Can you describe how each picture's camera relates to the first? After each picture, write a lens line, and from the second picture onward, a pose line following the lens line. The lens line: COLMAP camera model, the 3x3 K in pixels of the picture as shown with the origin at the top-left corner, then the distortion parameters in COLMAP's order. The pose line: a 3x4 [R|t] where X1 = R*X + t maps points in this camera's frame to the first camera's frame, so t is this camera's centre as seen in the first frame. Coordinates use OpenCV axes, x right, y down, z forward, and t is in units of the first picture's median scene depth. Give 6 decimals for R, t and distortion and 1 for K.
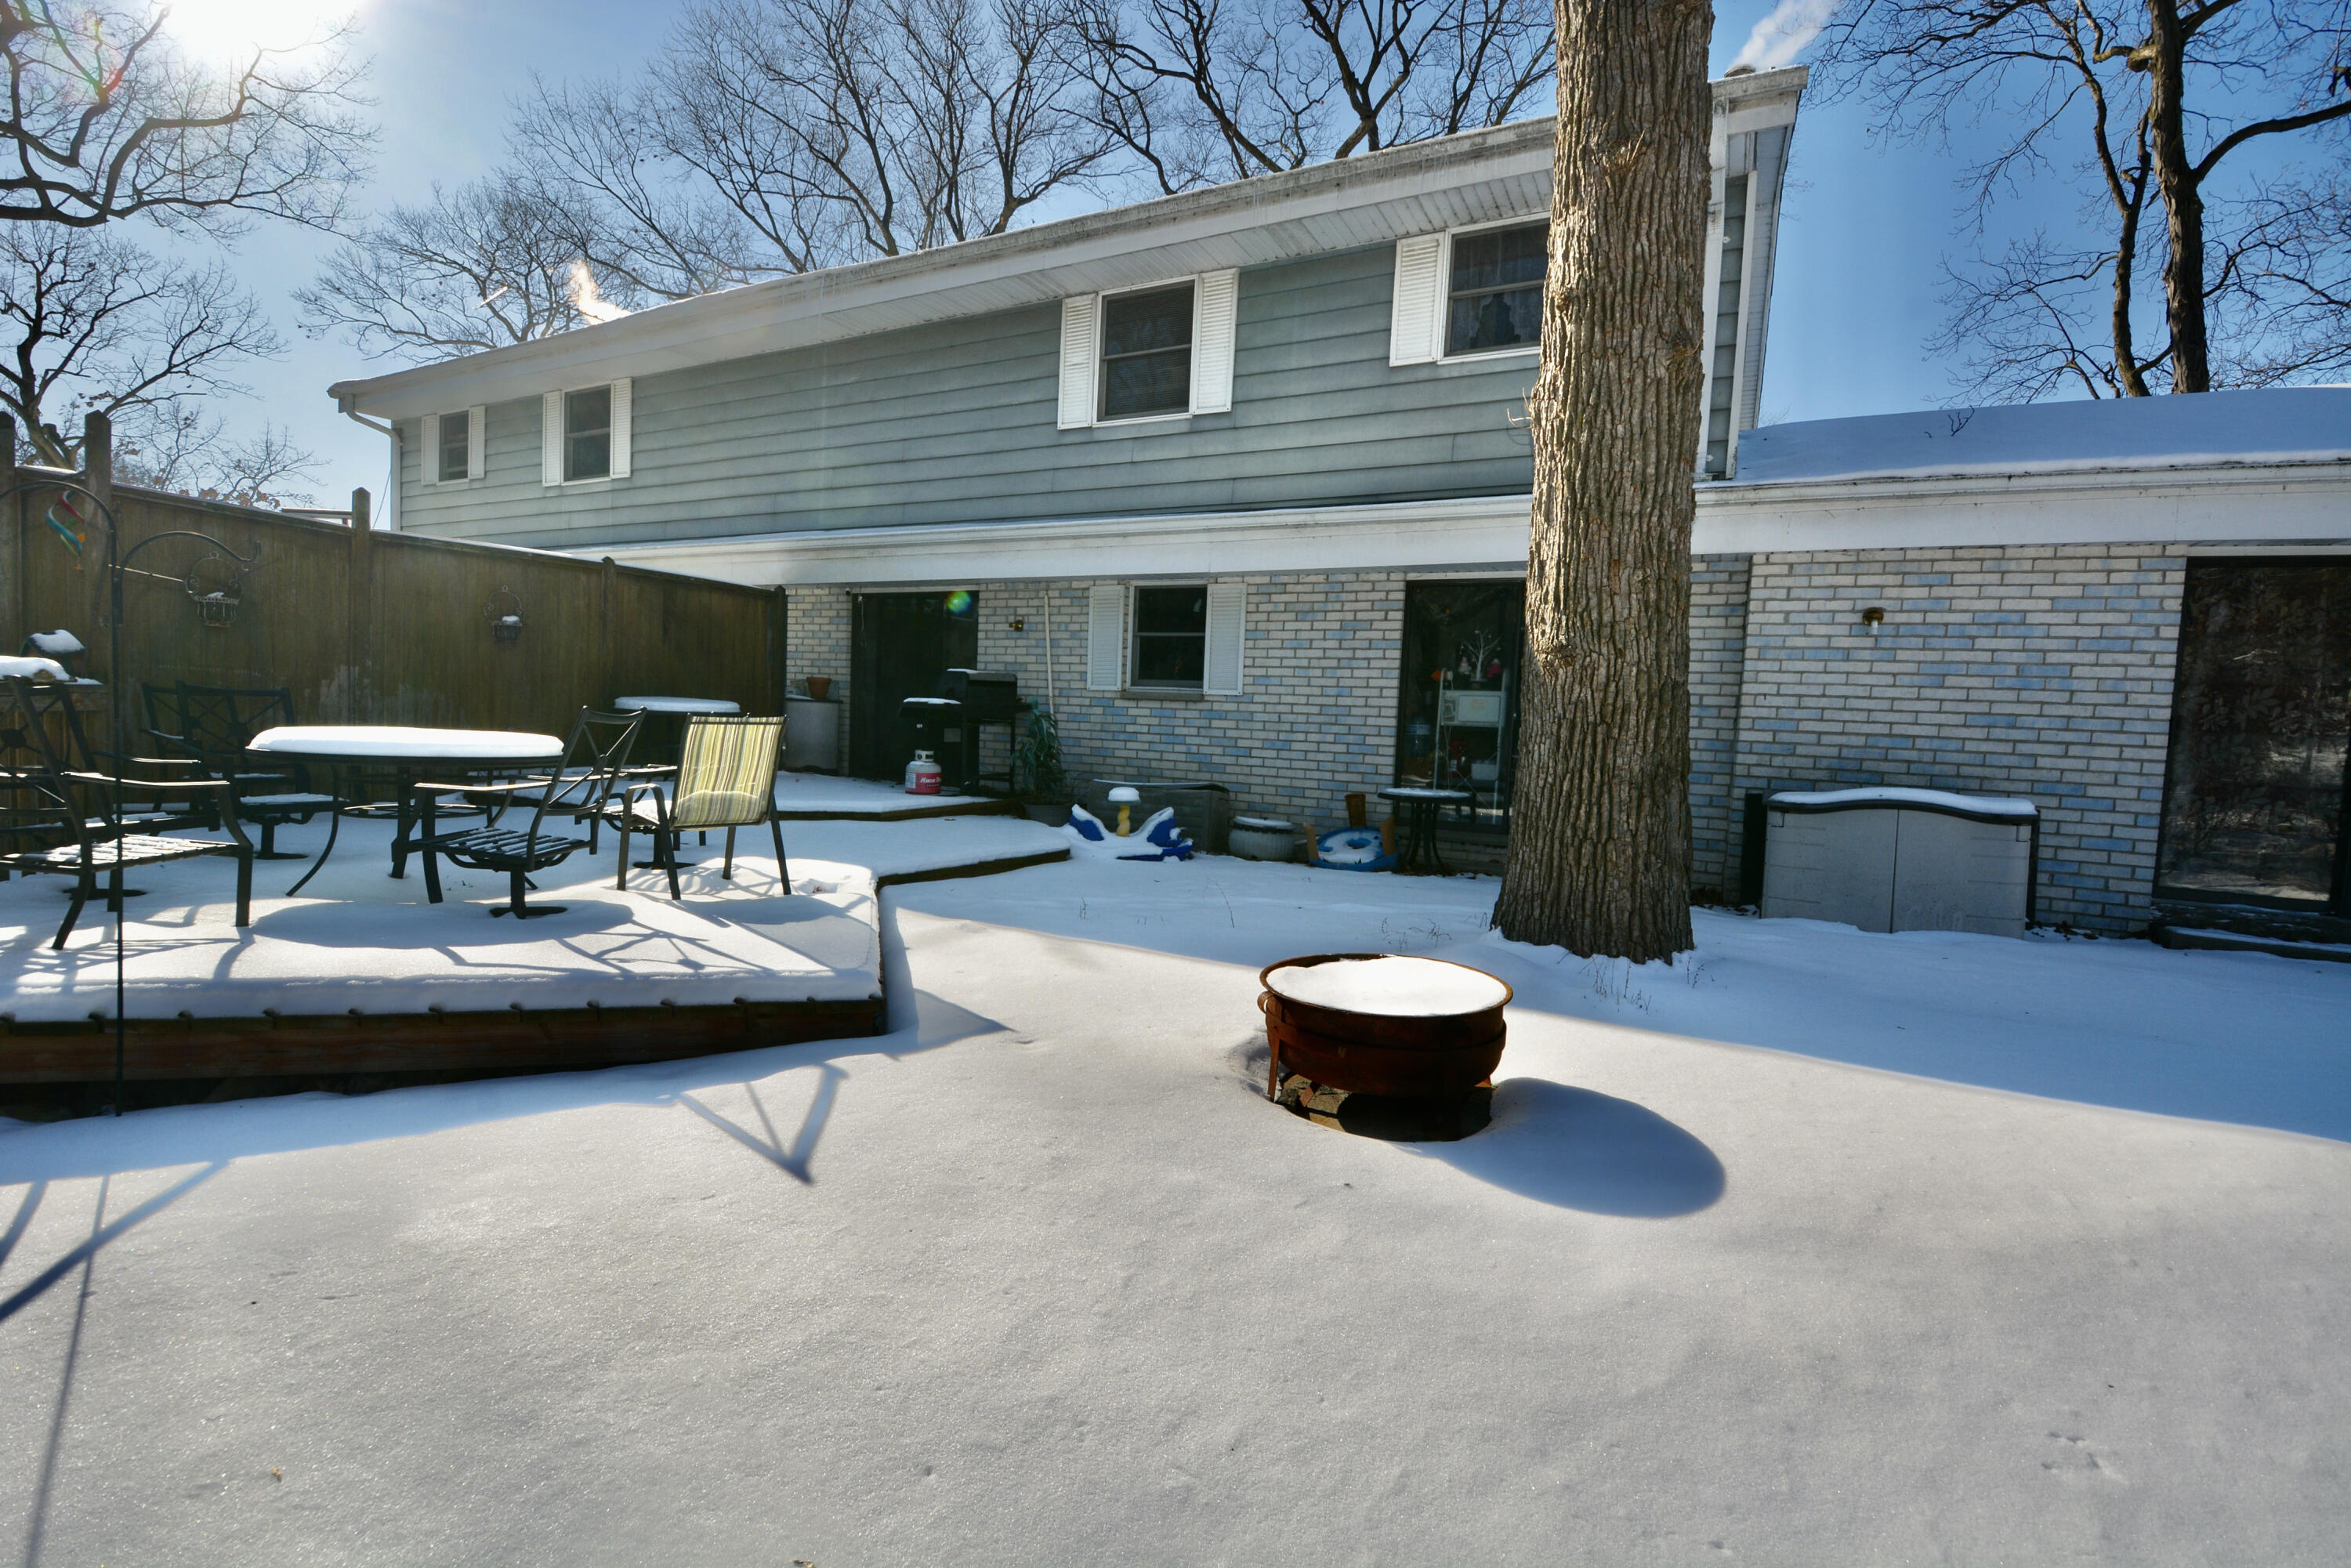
lens RADIAL K [[1029.9, 0, 1174.3], [0, 1029.9, 809.5], [0, 0, 1]] dist [0.007518, -0.015374]
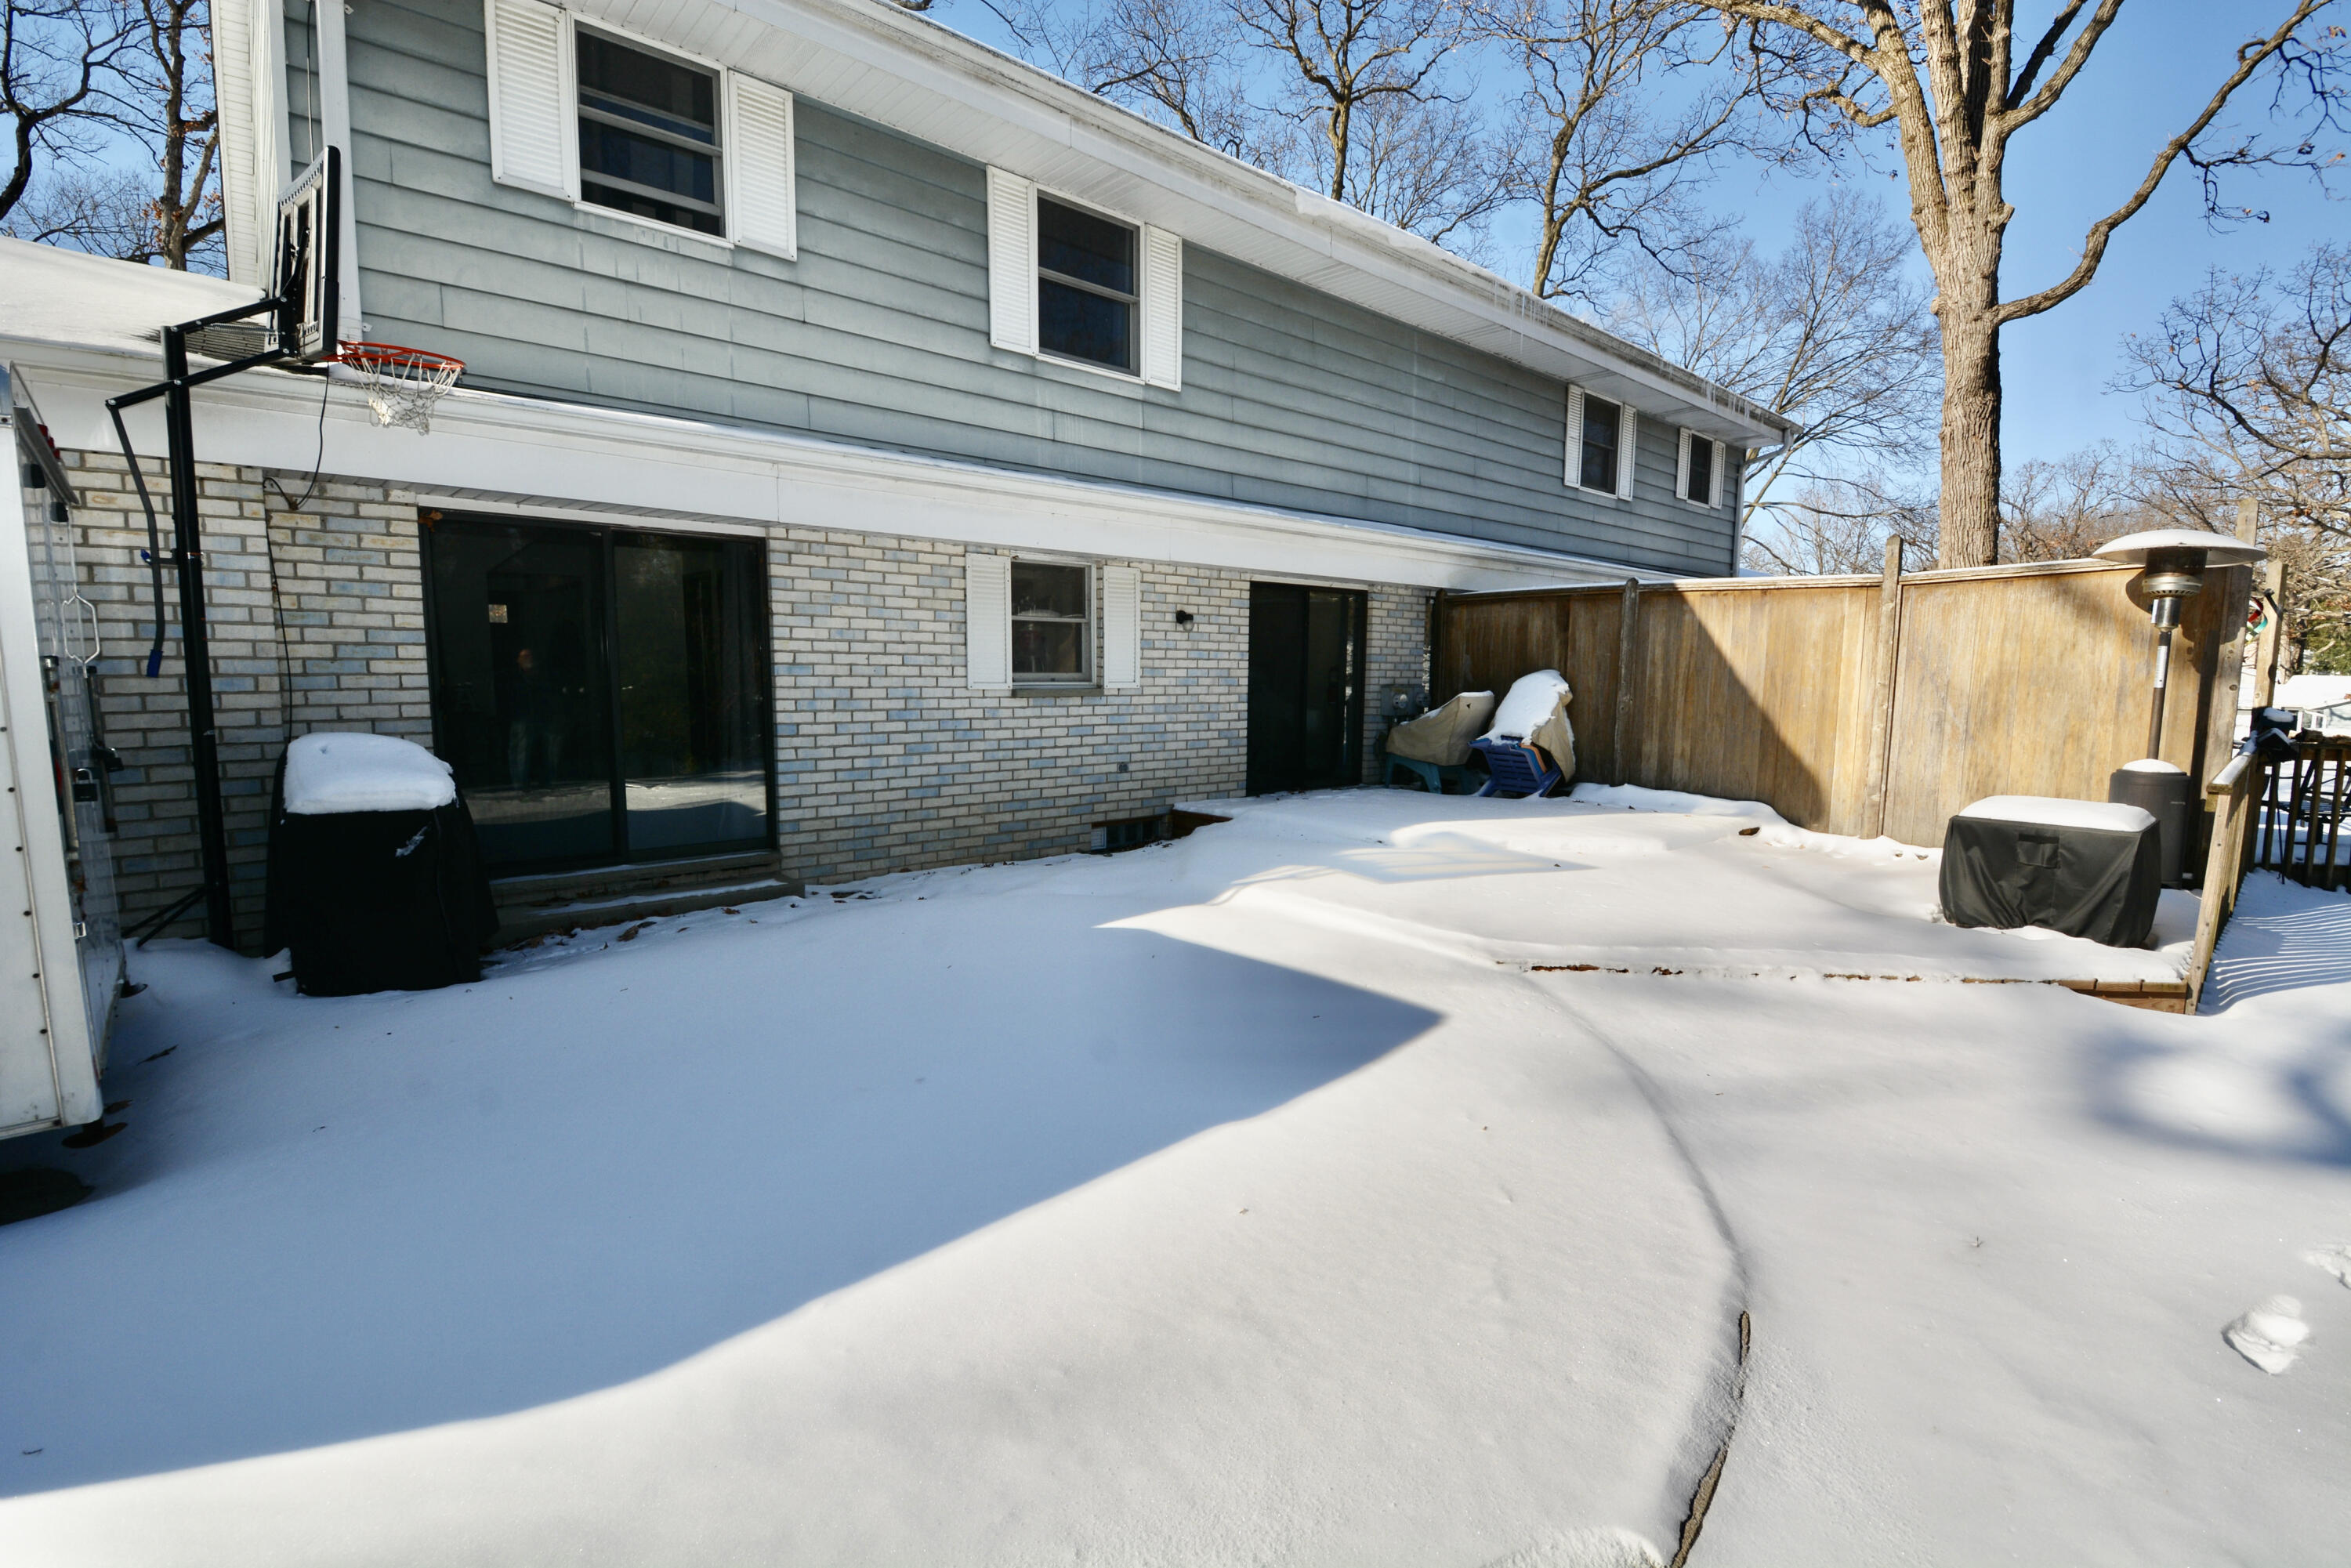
lens RADIAL K [[1029.9, 0, 1182.0], [0, 1029.9, 791.3], [0, 0, 1]] dist [0.007518, -0.015374]
pose [[0.367188, -0.137004, 0.920002, -0.883702], [0.065065, 0.990453, 0.121527, -0.135252], [-0.927868, 0.015237, 0.372596, 0.646705]]
